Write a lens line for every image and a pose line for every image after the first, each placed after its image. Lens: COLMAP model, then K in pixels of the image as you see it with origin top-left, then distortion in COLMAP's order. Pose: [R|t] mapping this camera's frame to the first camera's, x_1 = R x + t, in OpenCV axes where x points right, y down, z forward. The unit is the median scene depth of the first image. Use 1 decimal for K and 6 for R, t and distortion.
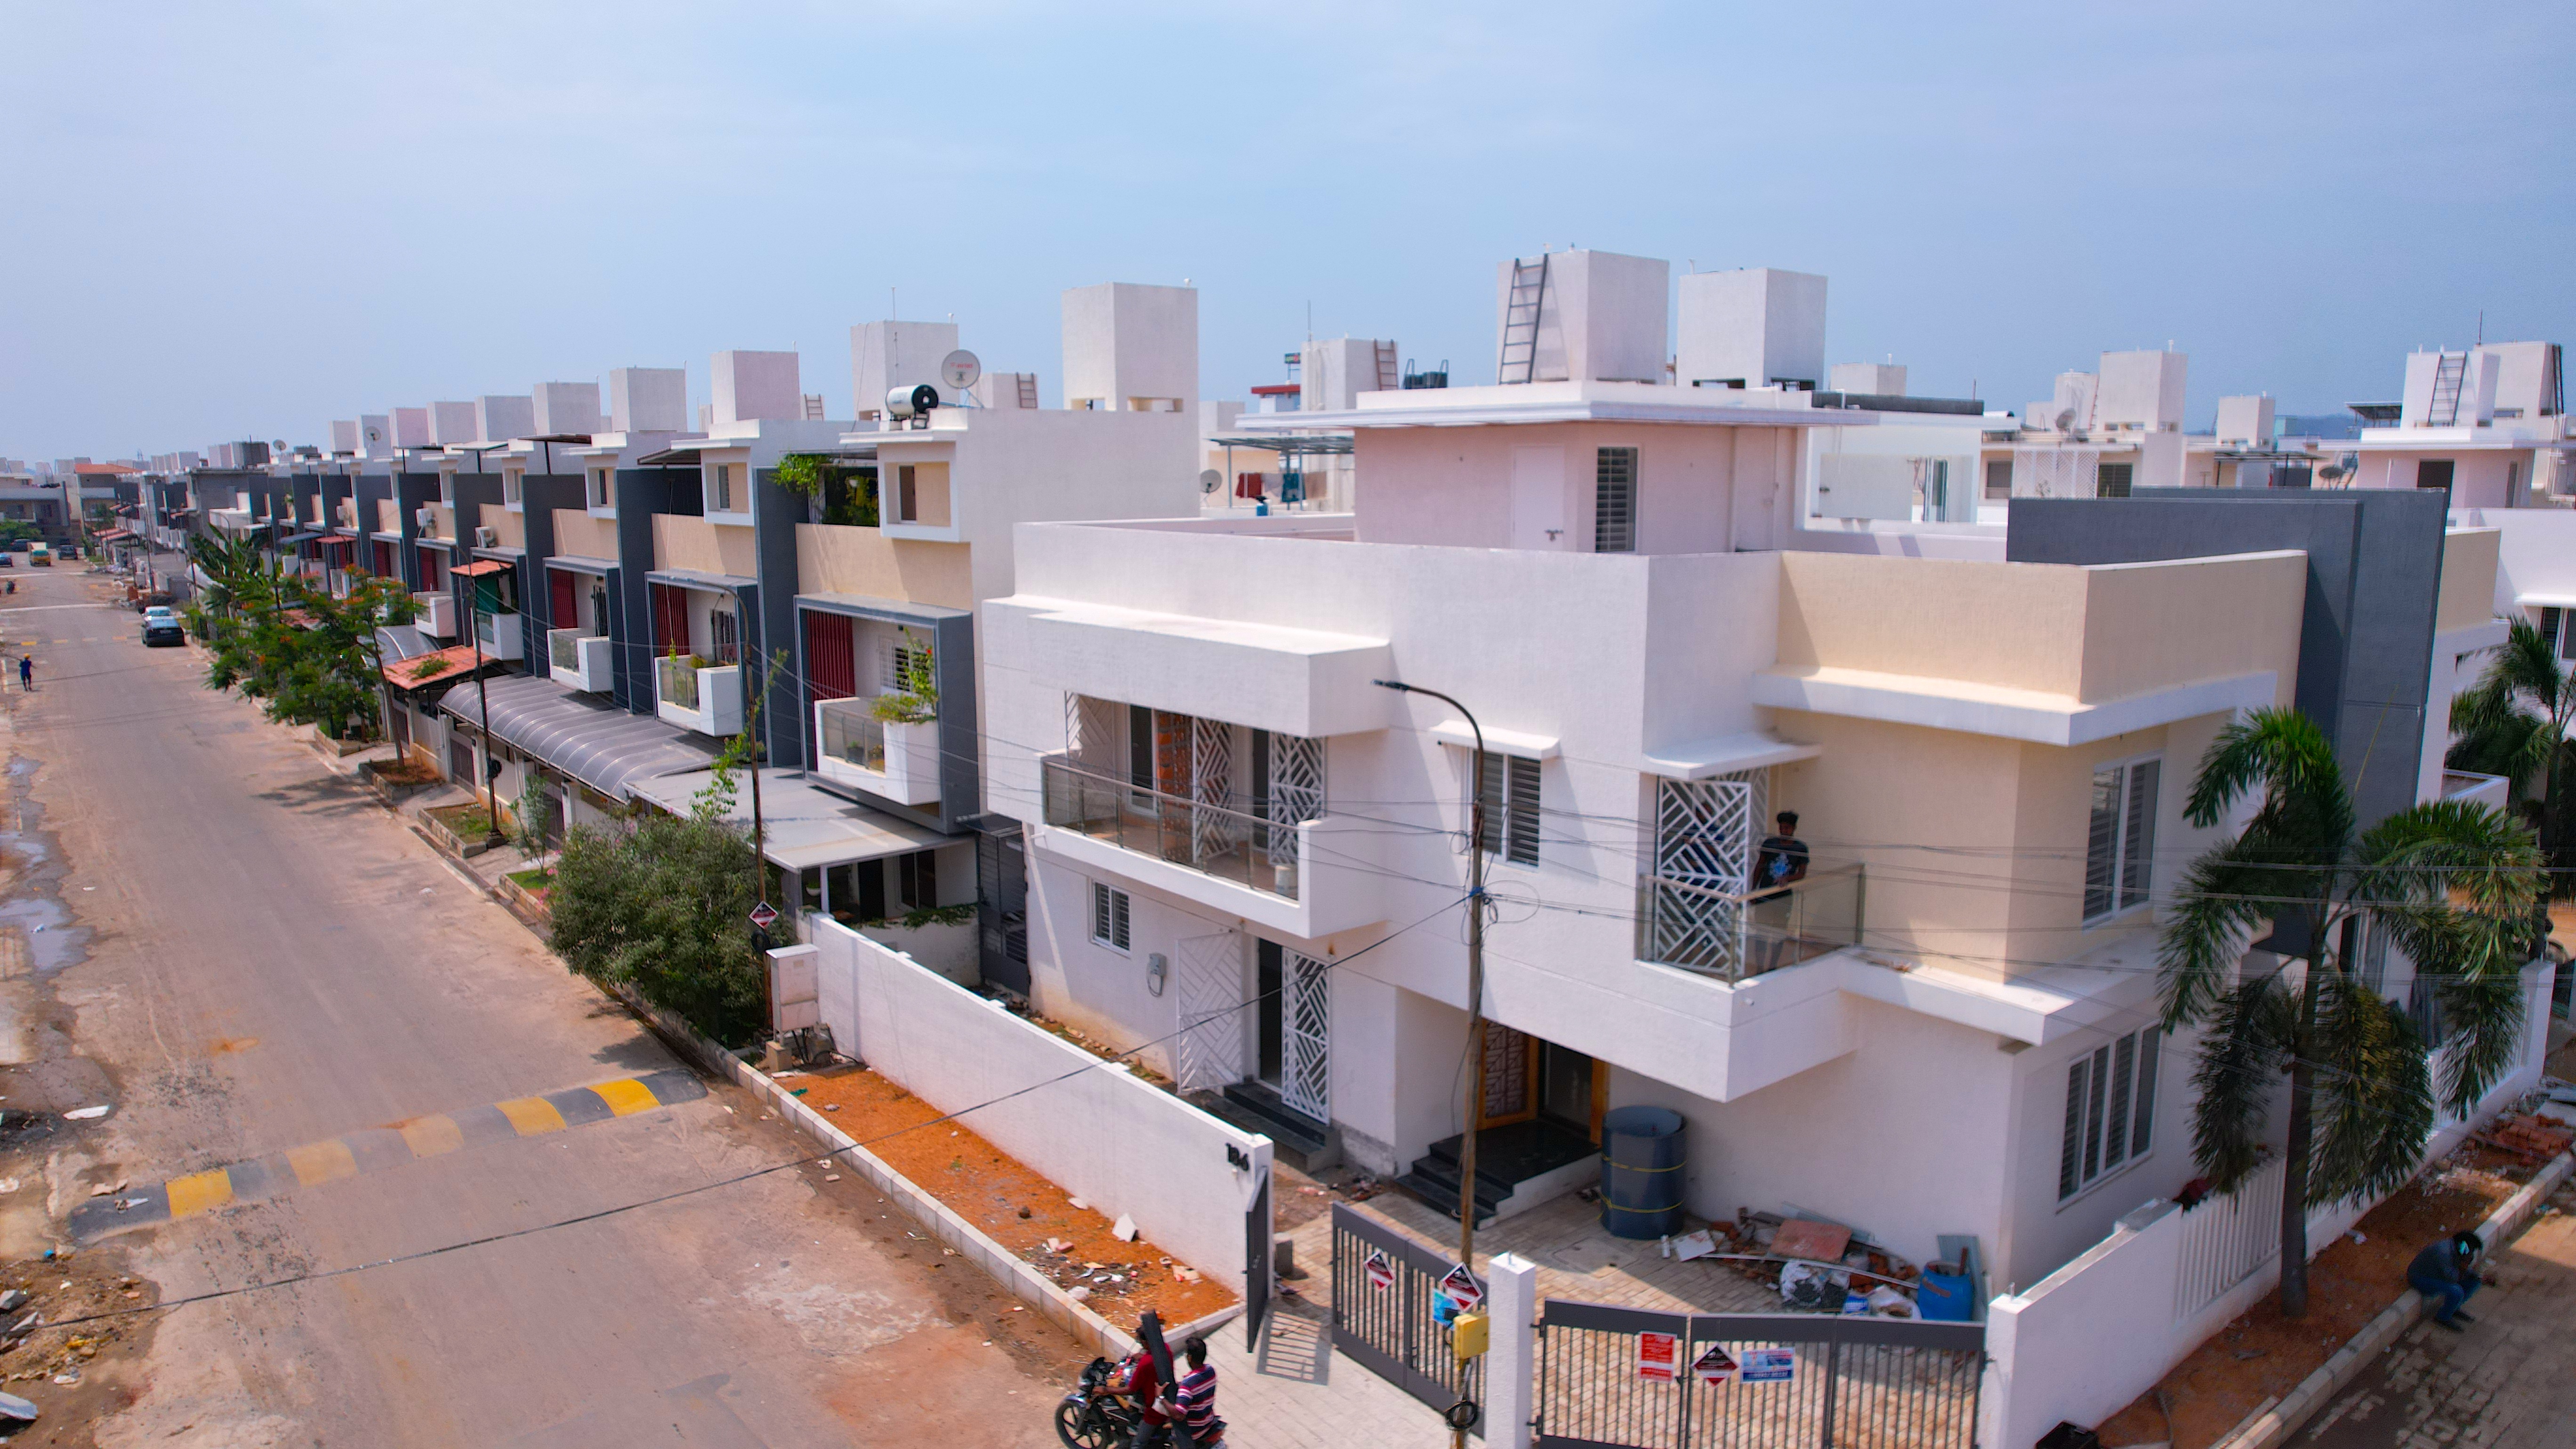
lens RADIAL K [[1647.1, 0, 1288.0], [0, 1647.1, 724.5], [0, 0, 1]] dist [-0.063135, 0.047204]
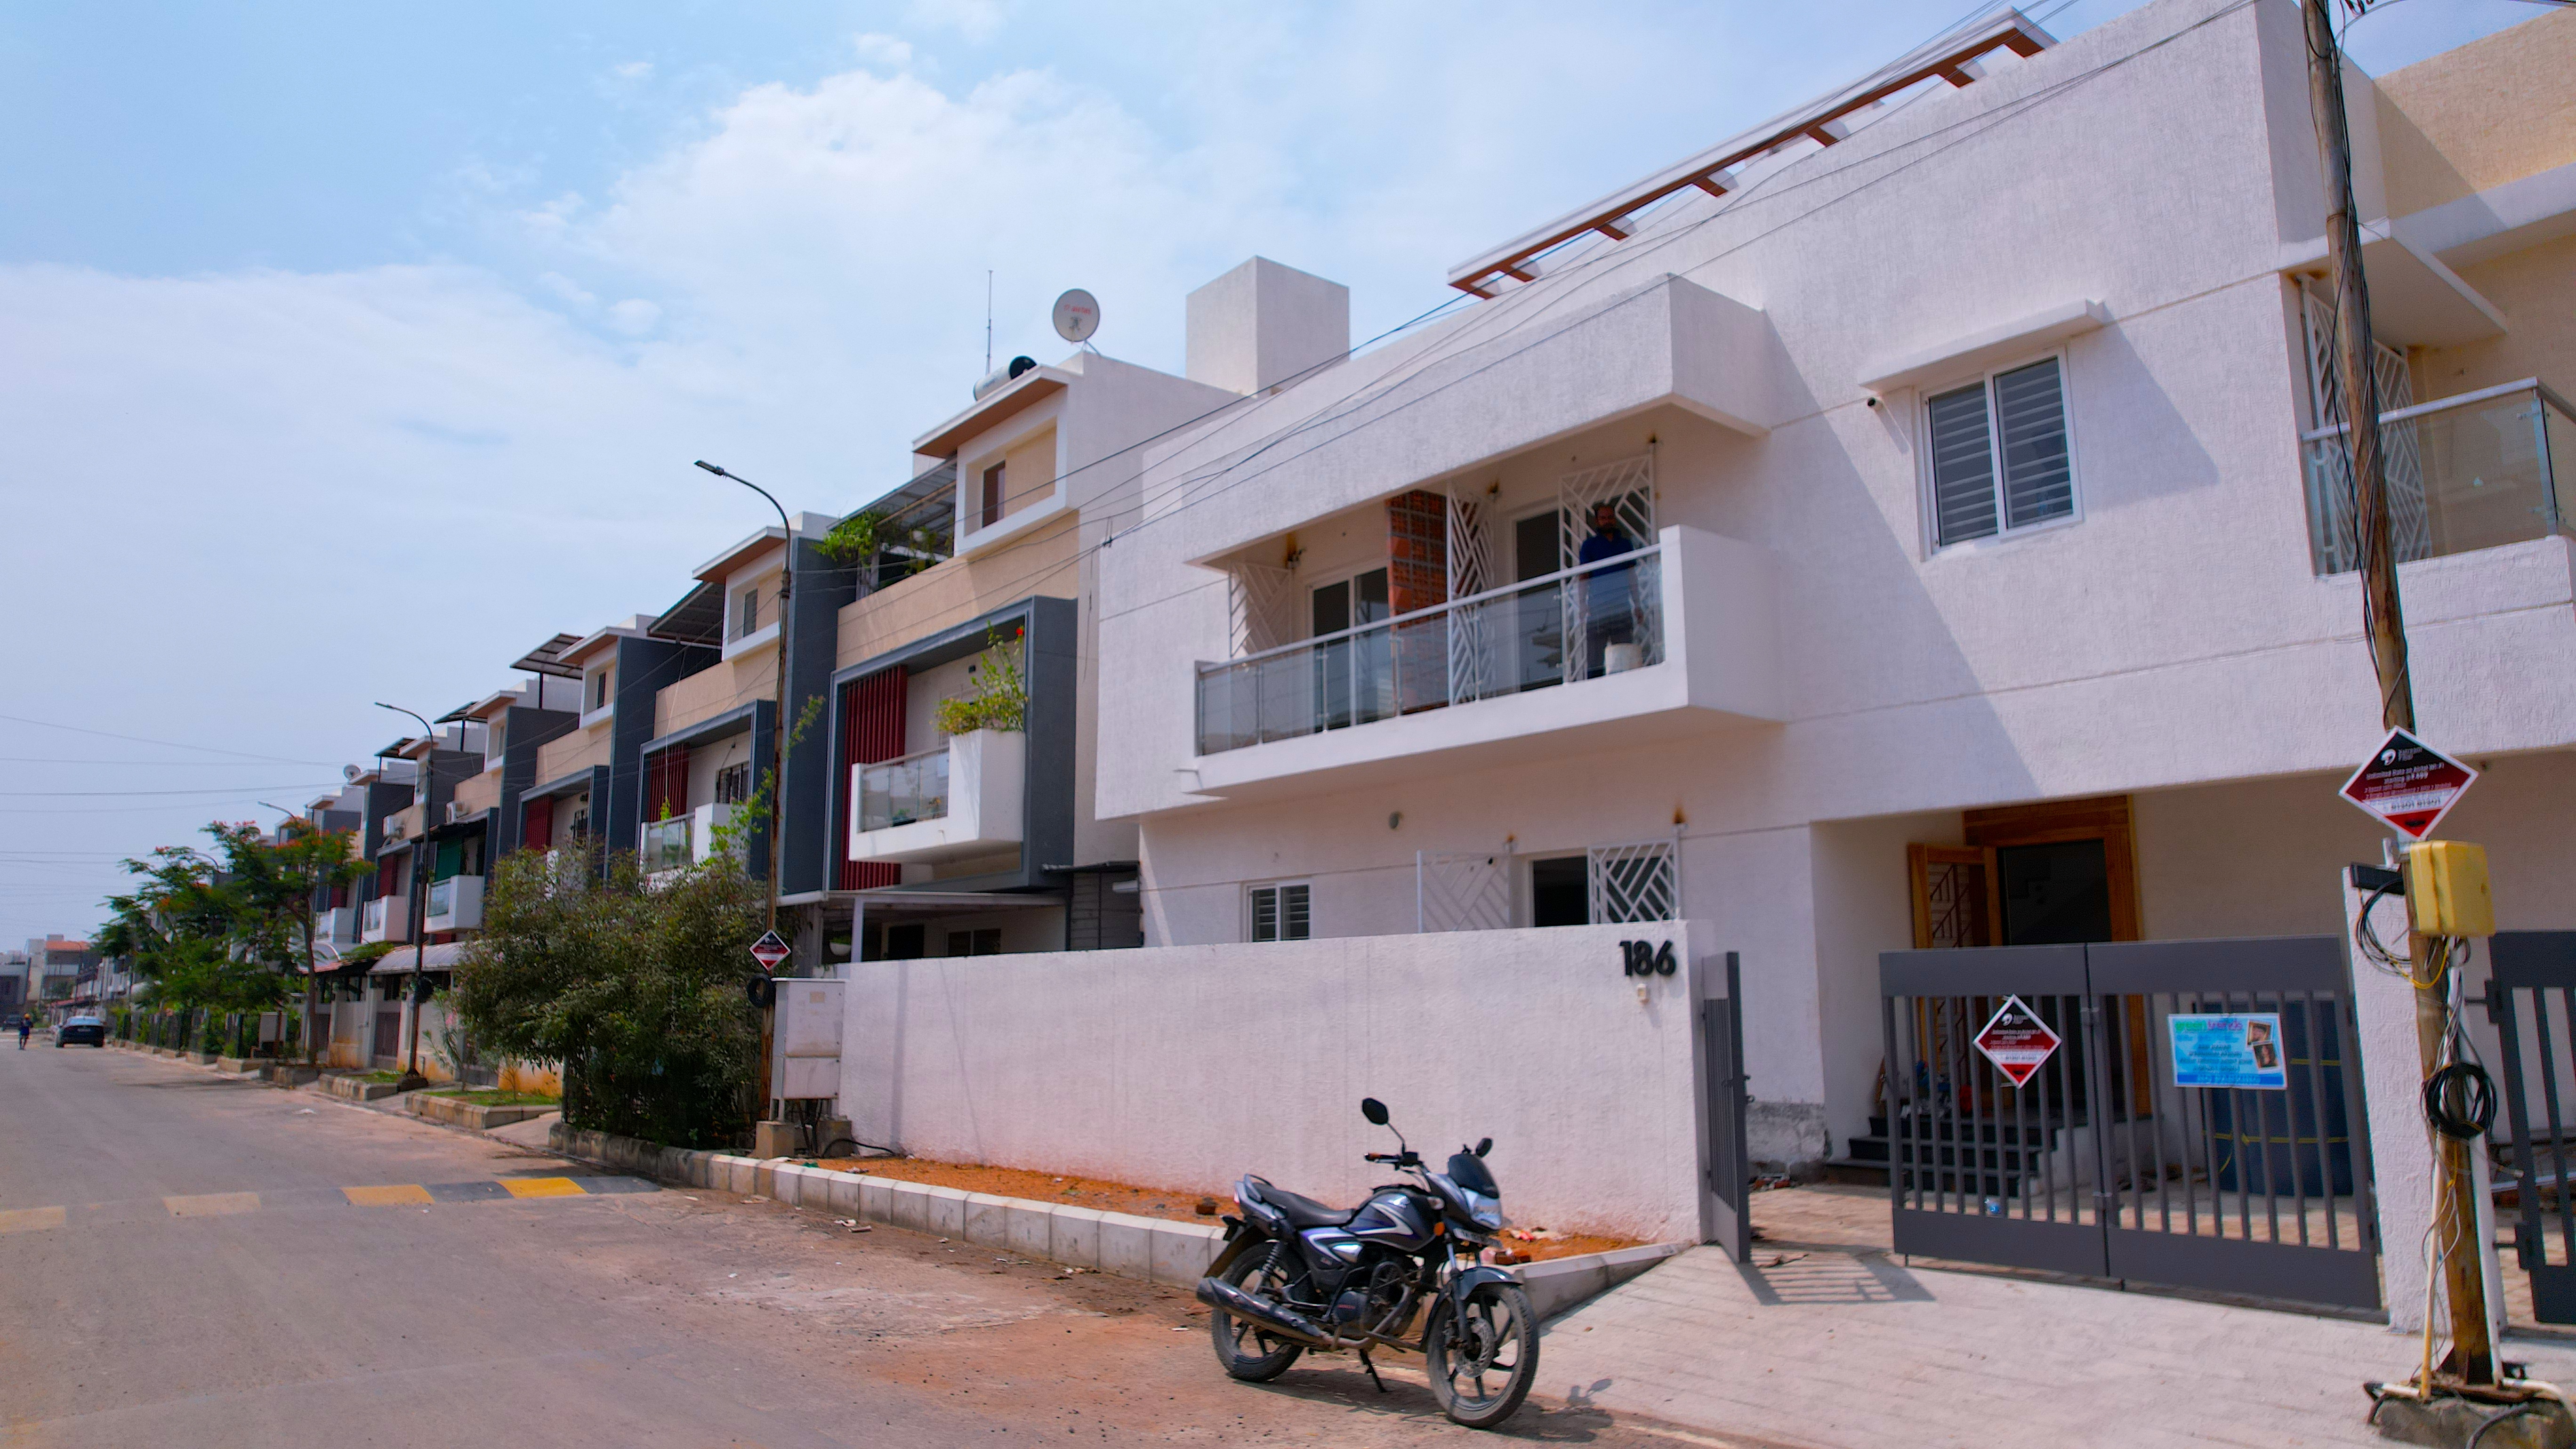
lens RADIAL K [[1647.1, 0, 1288.0], [0, 1647.1, 724.5], [0, 0, 1]] dist [-0.063135, 0.047204]
pose [[0.999975, 0.001083, 0.006936, -0.106331], [0.001198, 0.947203, -0.320633, 0.251221], [-0.006918, 0.320633, 0.947178, 0.312862]]
